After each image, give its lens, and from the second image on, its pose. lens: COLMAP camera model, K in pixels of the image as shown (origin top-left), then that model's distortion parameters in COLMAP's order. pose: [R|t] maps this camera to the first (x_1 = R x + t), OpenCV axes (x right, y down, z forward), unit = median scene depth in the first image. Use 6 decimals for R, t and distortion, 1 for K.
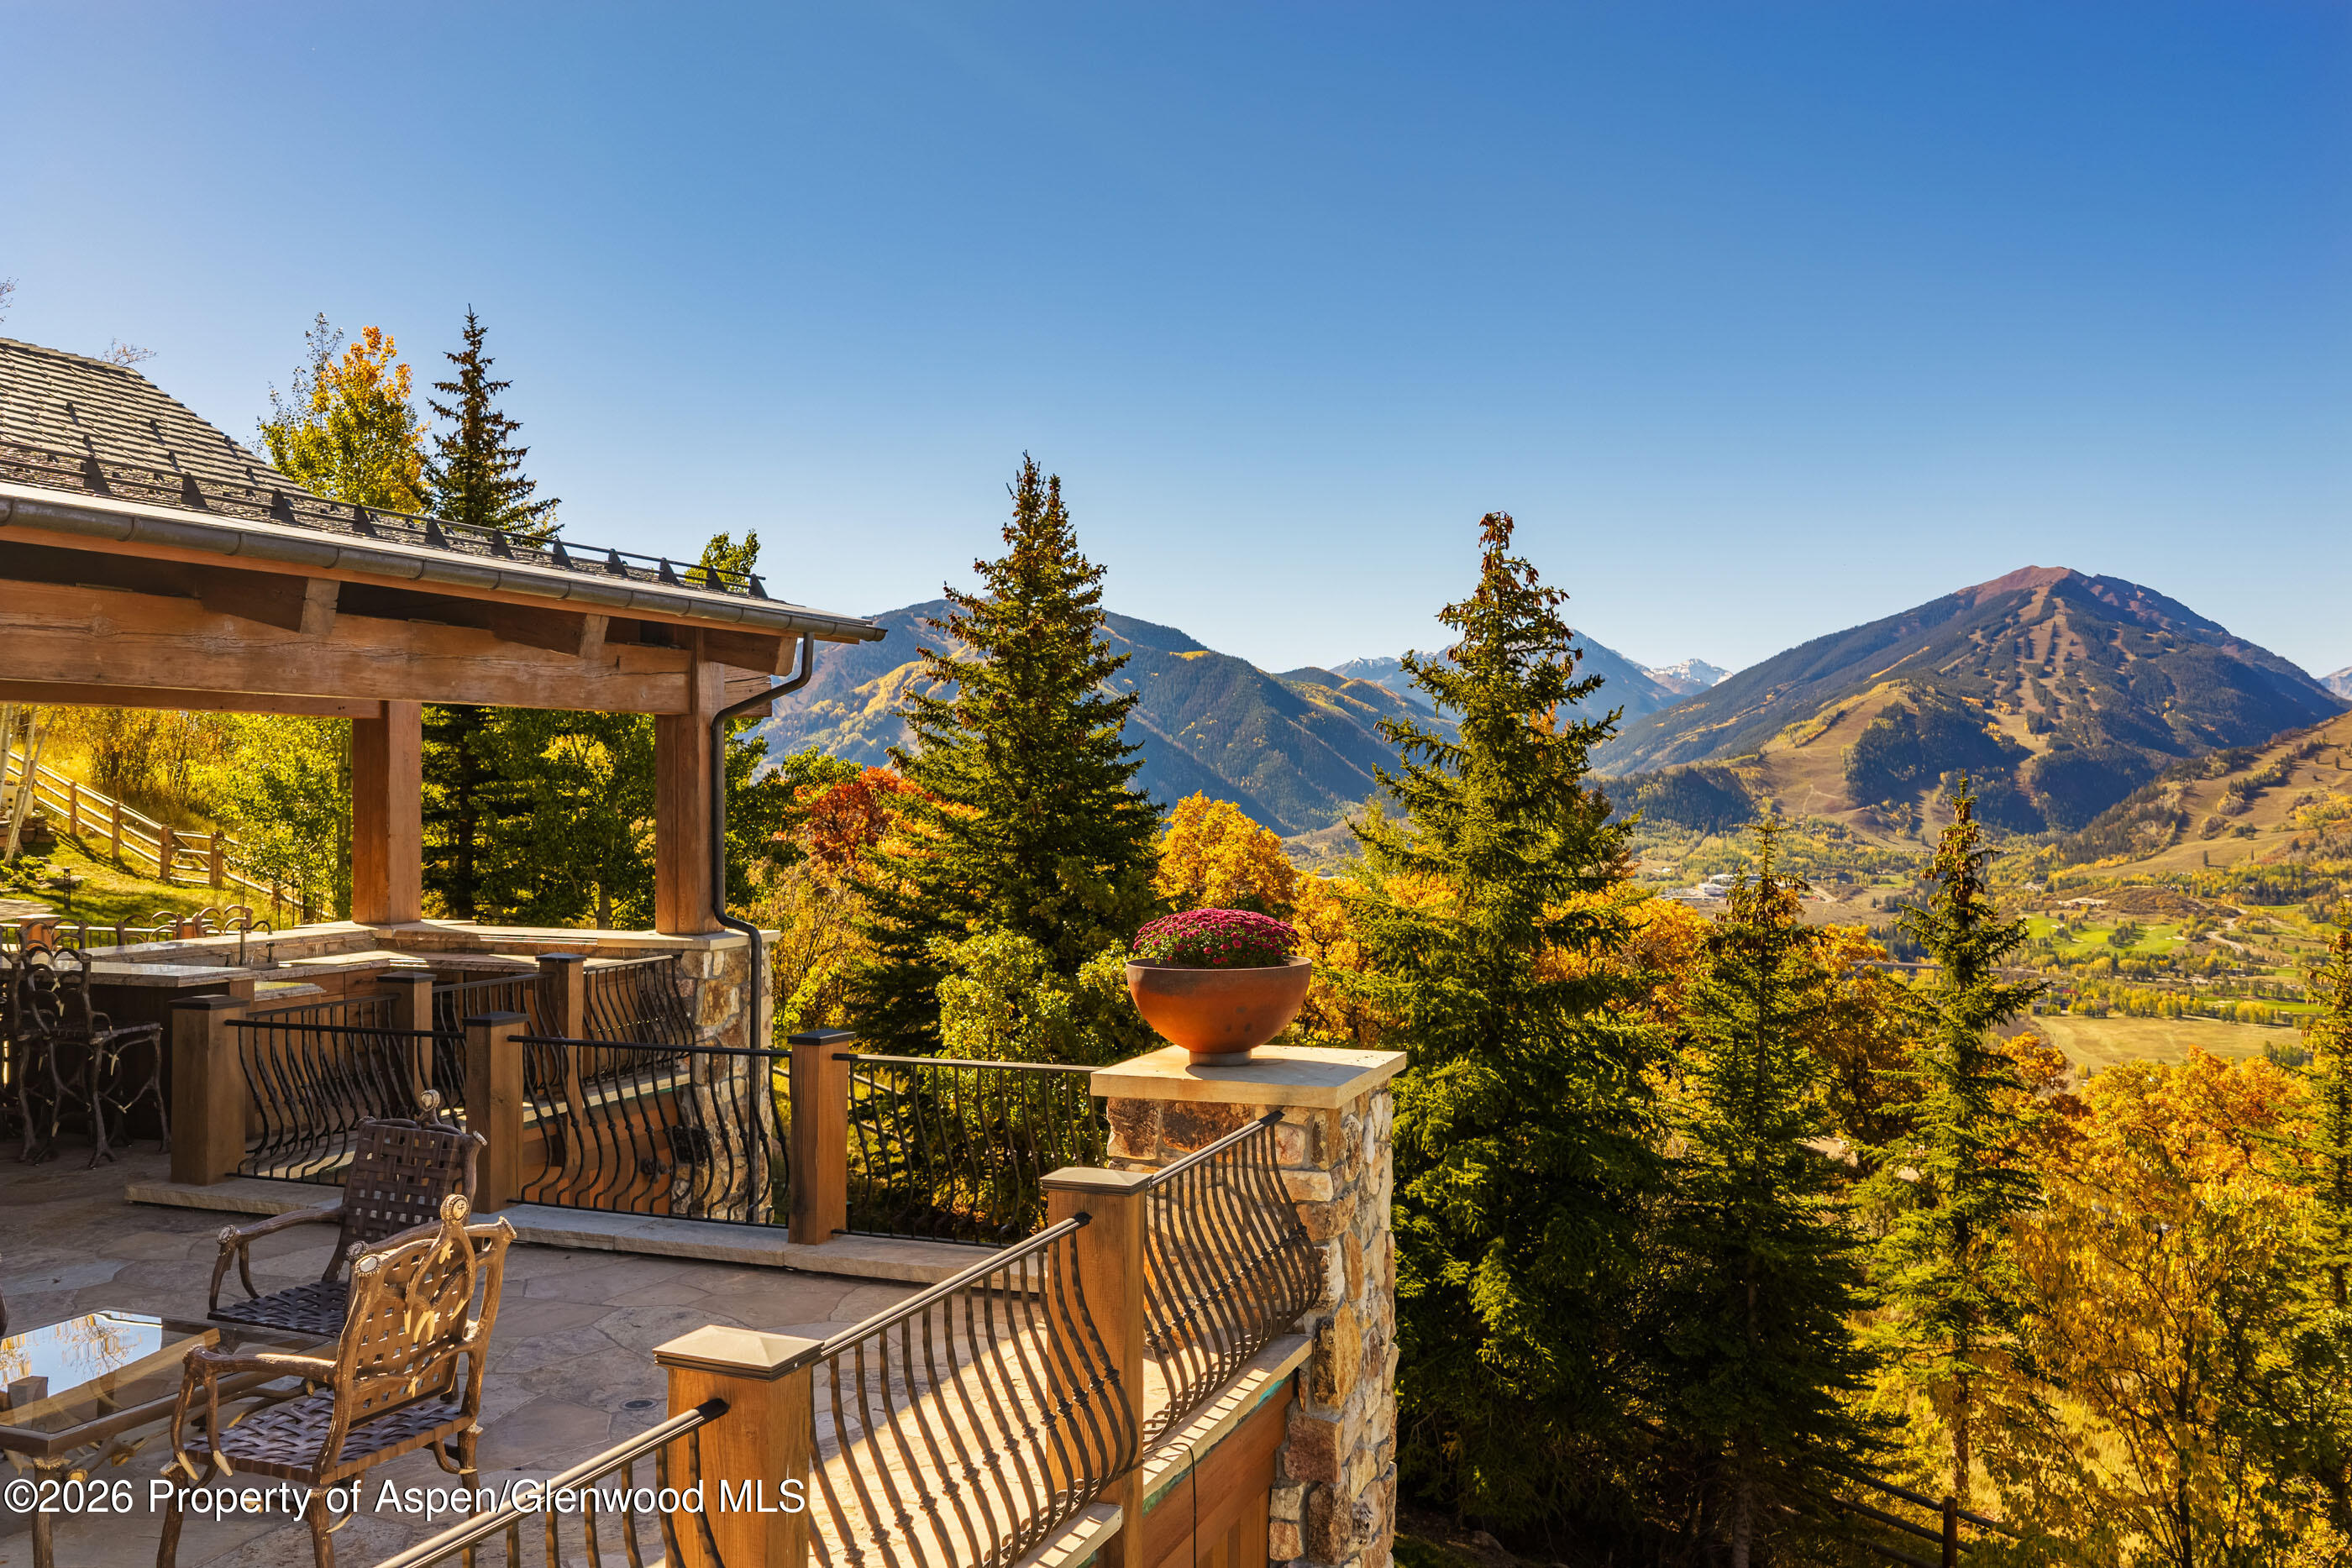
lens RADIAL K [[1942.8, 0, 1182.8], [0, 1942.8, 783.0], [0, 0, 1]] dist [0.032854, -0.068555]
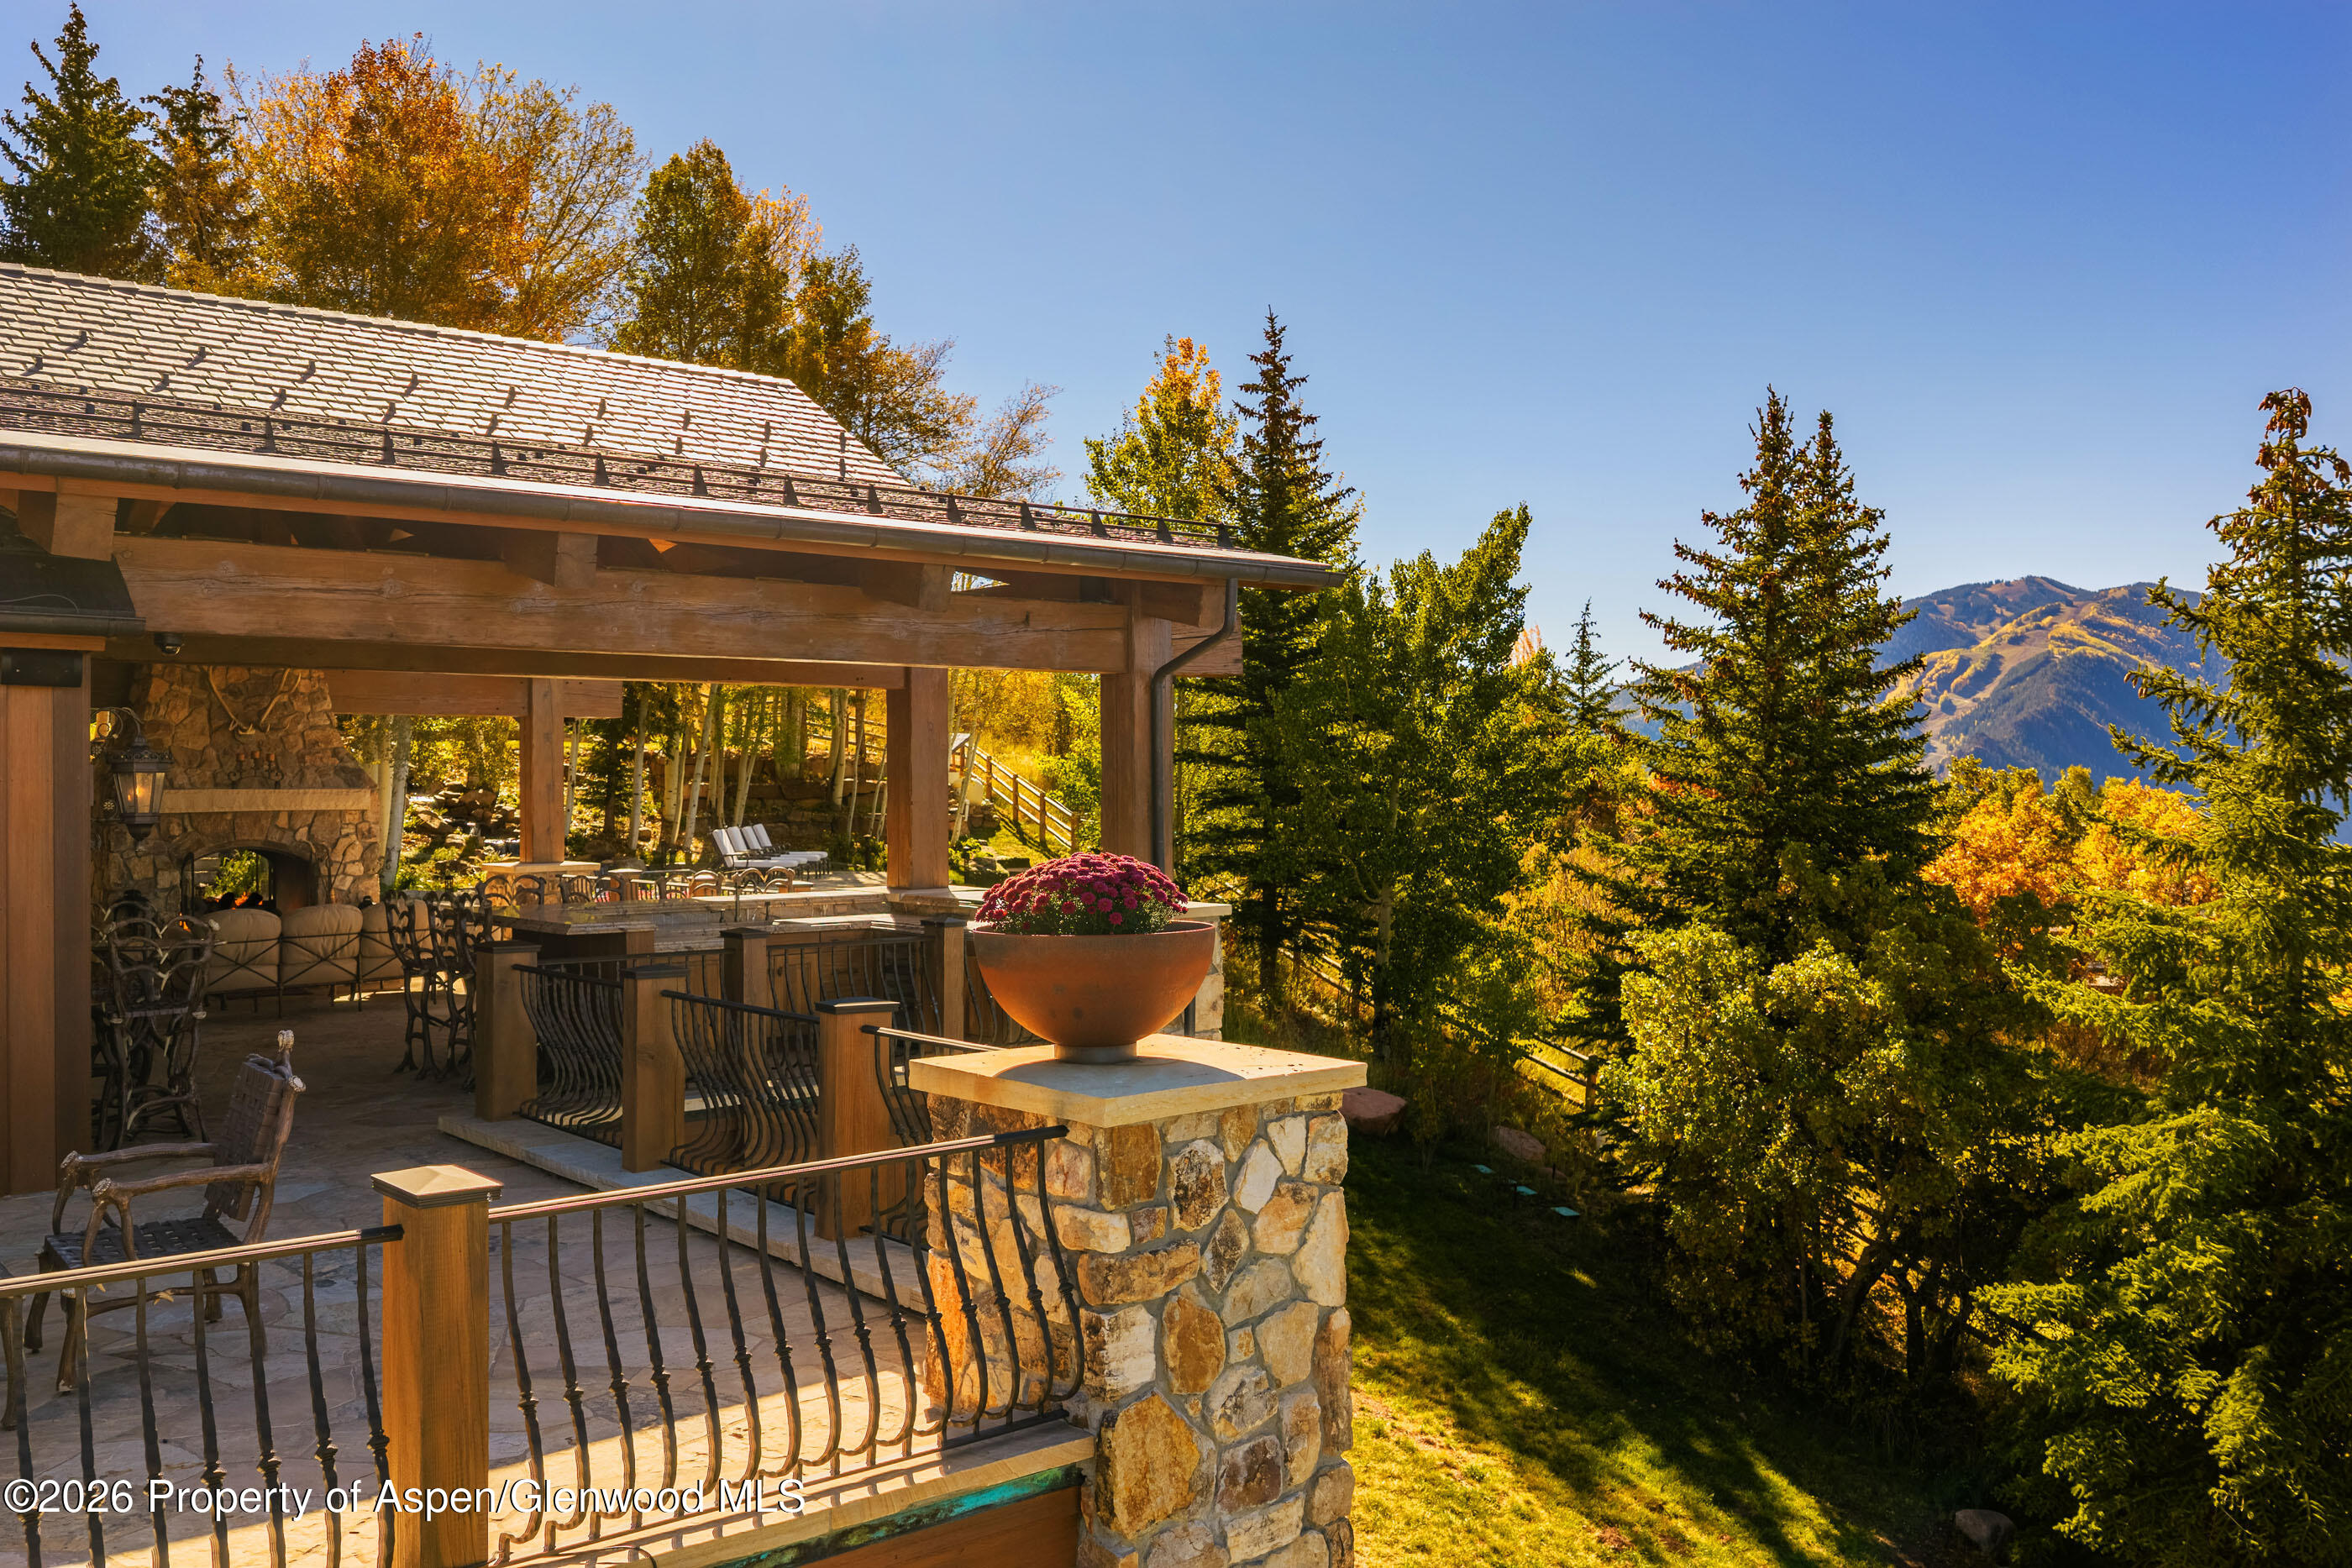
lens RADIAL K [[1944.7, 0, 1180.6], [0, 1944.7, 782.9], [0, 0, 1]] dist [0.018469, -0.034518]
pose [[0.873565, -0.003956, -0.486692, 0.123101], [0.004142, 0.999991, -0.000694, 0.010235], [0.486691, -0.001410, 0.873573, 0.100275]]
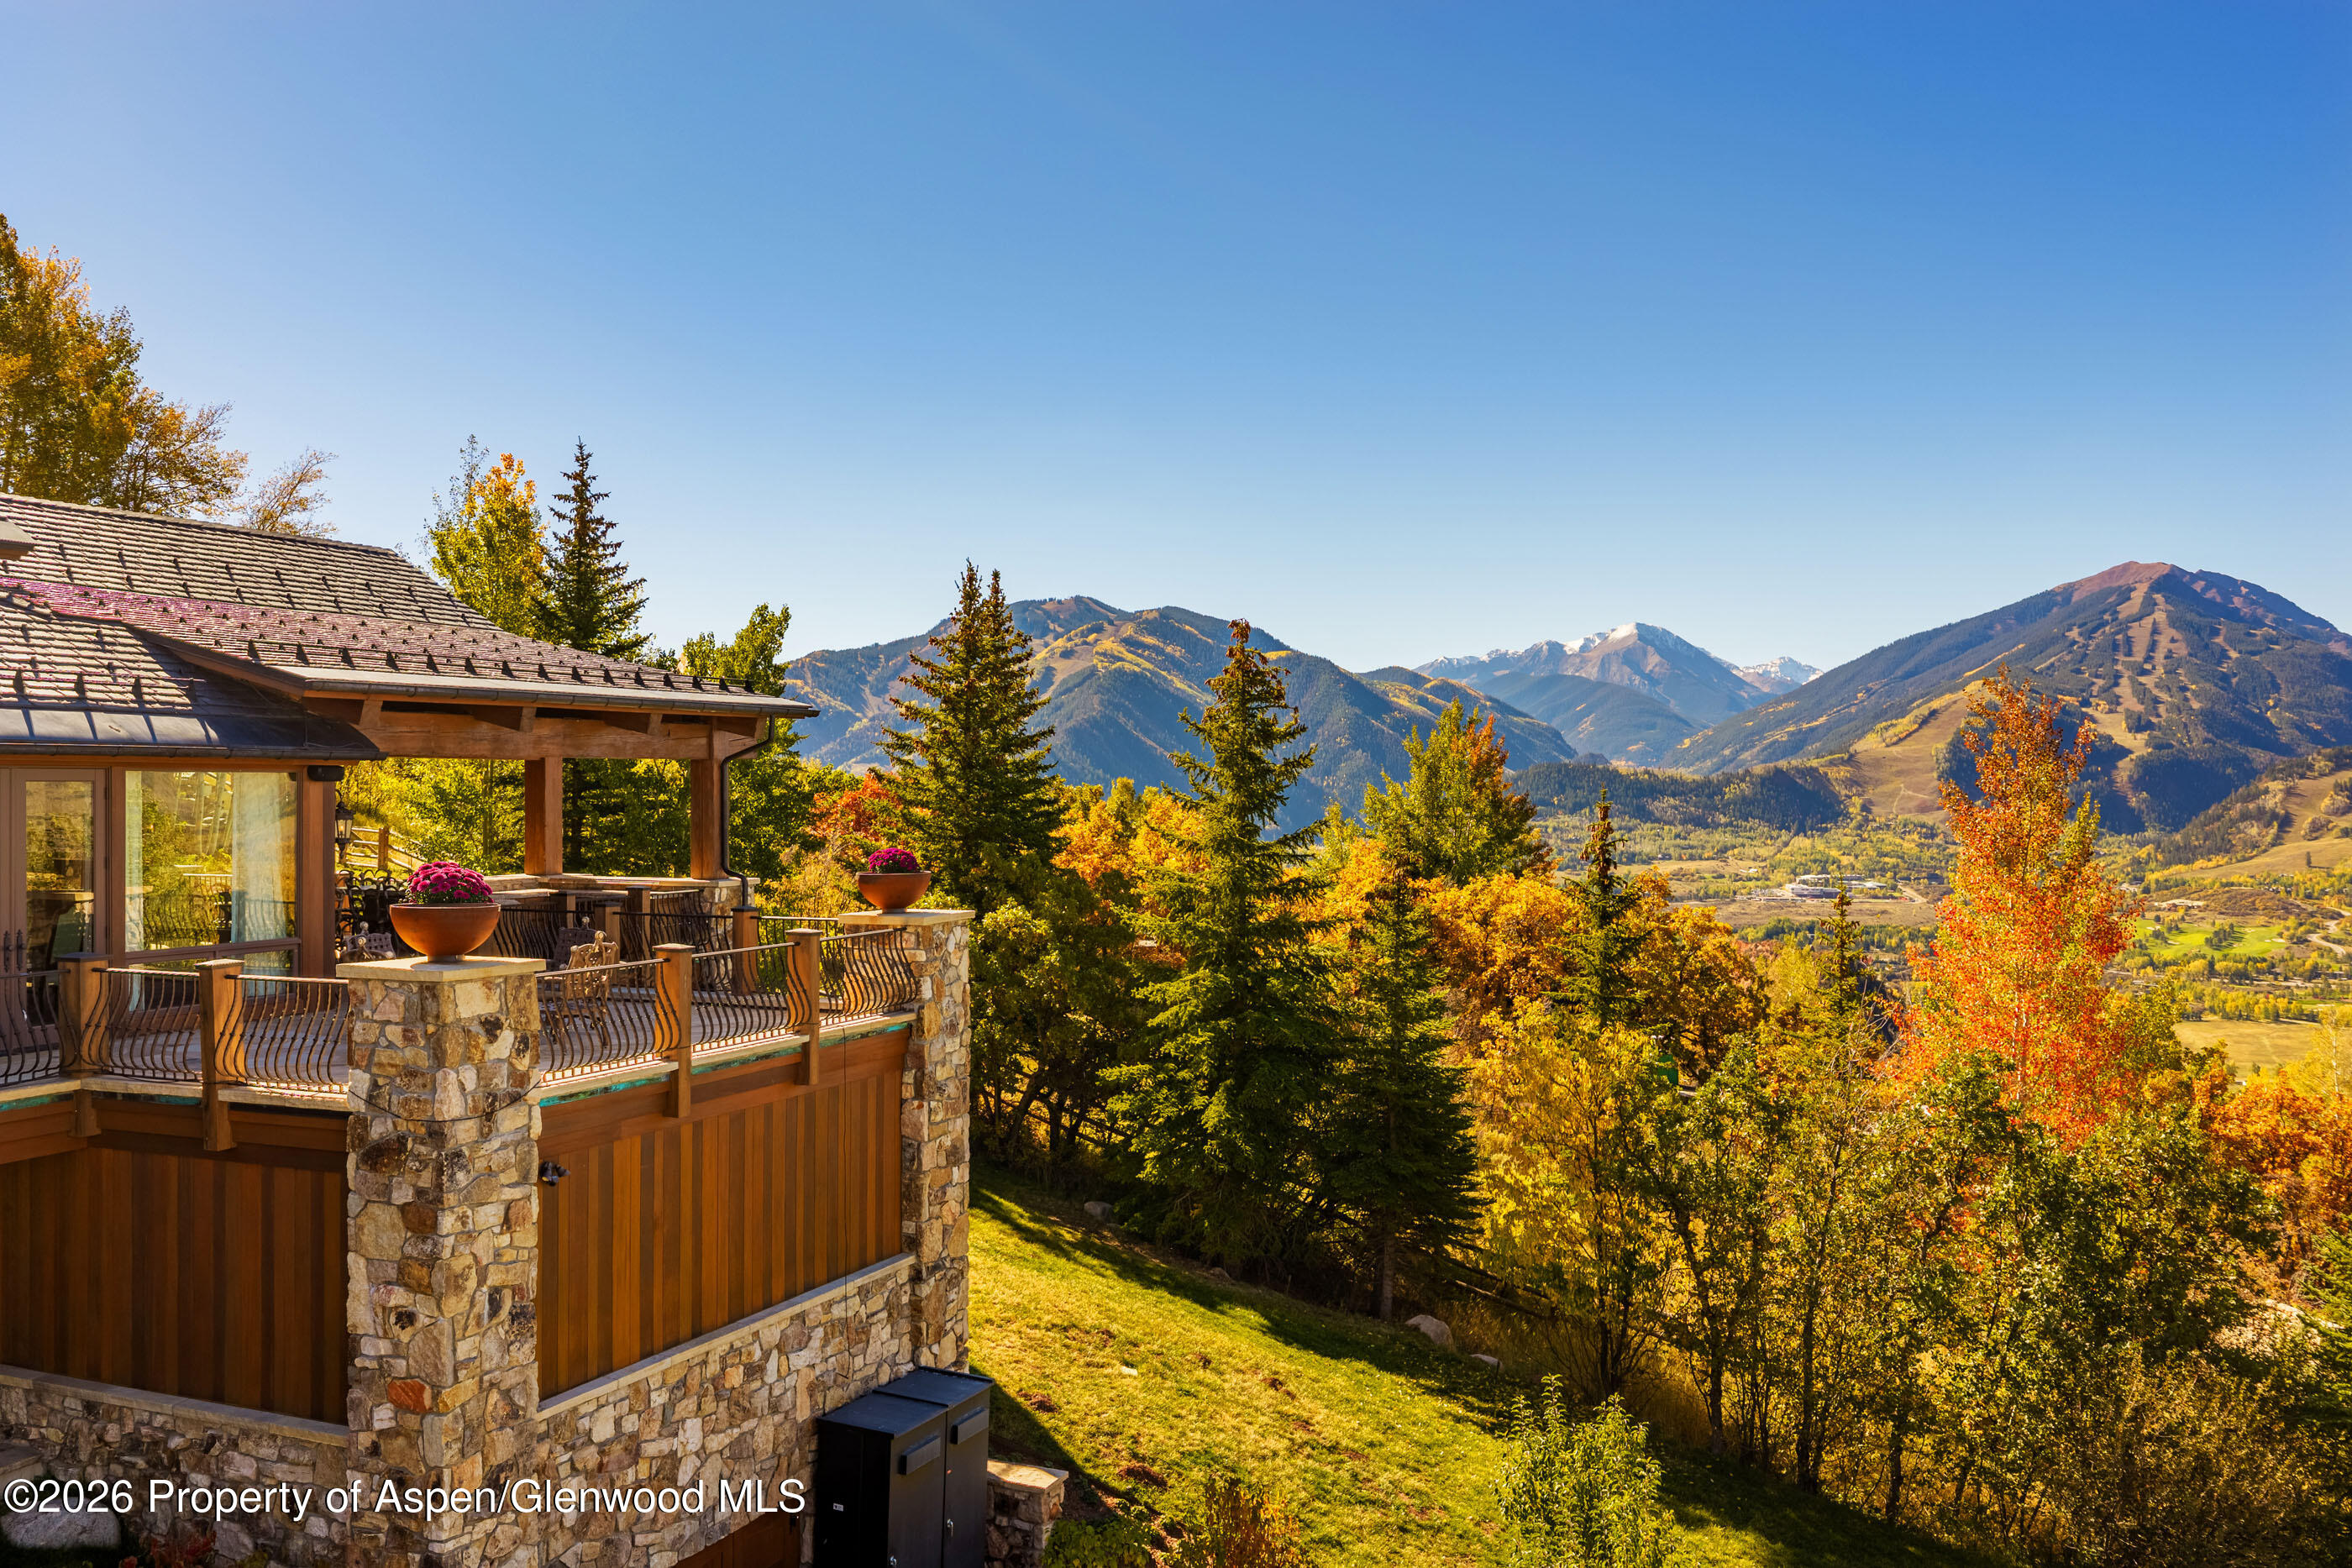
lens RADIAL K [[1938.2, 0, 1181.2], [0, 1938.2, 783.7], [0, 0, 1]] dist [0.028224, -0.052677]
pose [[0.999033, 0.000028, -0.043963, 0.145722], [-0.000002, 1.000000, 0.000601, -0.007191], [0.043963, -0.000600, 0.999033, -0.433446]]
